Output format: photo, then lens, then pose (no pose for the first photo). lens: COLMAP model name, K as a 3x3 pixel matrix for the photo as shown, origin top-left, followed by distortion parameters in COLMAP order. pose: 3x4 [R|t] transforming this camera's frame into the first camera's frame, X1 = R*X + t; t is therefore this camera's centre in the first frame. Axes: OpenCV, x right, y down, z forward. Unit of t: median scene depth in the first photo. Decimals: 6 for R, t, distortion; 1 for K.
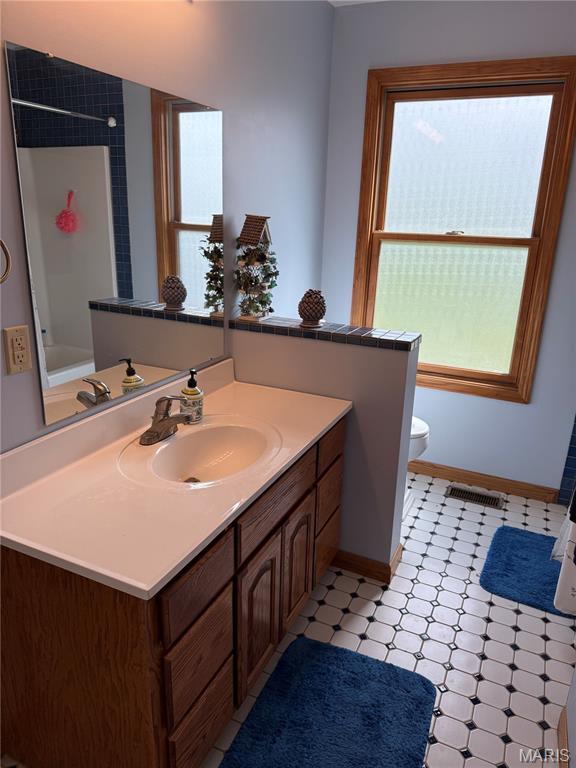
lens RADIAL K [[540.6, 0, 281.6], [0, 540.6, 387.1], [0, 0, 1]] dist [0.031783, -0.040779]
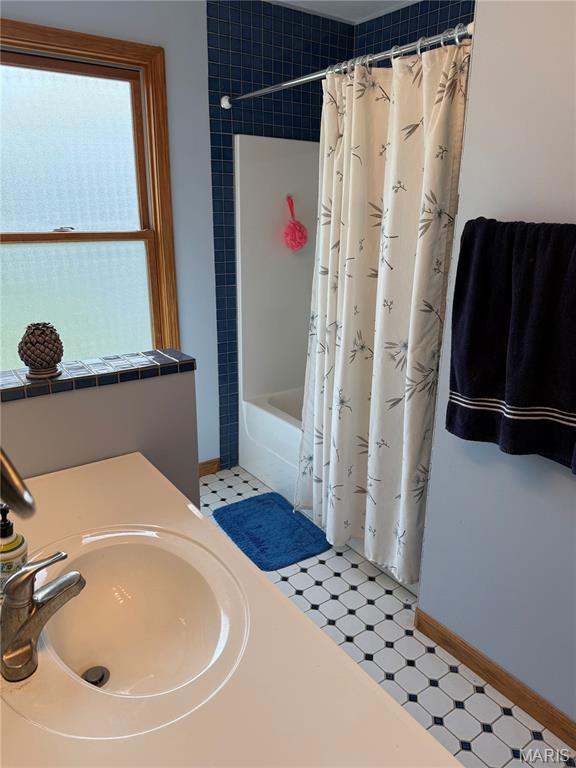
lens RADIAL K [[540.6, 0, 282.7], [0, 540.6, 381.0], [0, 0, 1]] dist [0.031783, -0.040779]
pose [[0.513441, -0.285464, 0.809252, -0.289303], [0.276350, 0.947812, 0.159007, -0.106126], [-0.812409, 0.141996, 0.565533, 0.290477]]
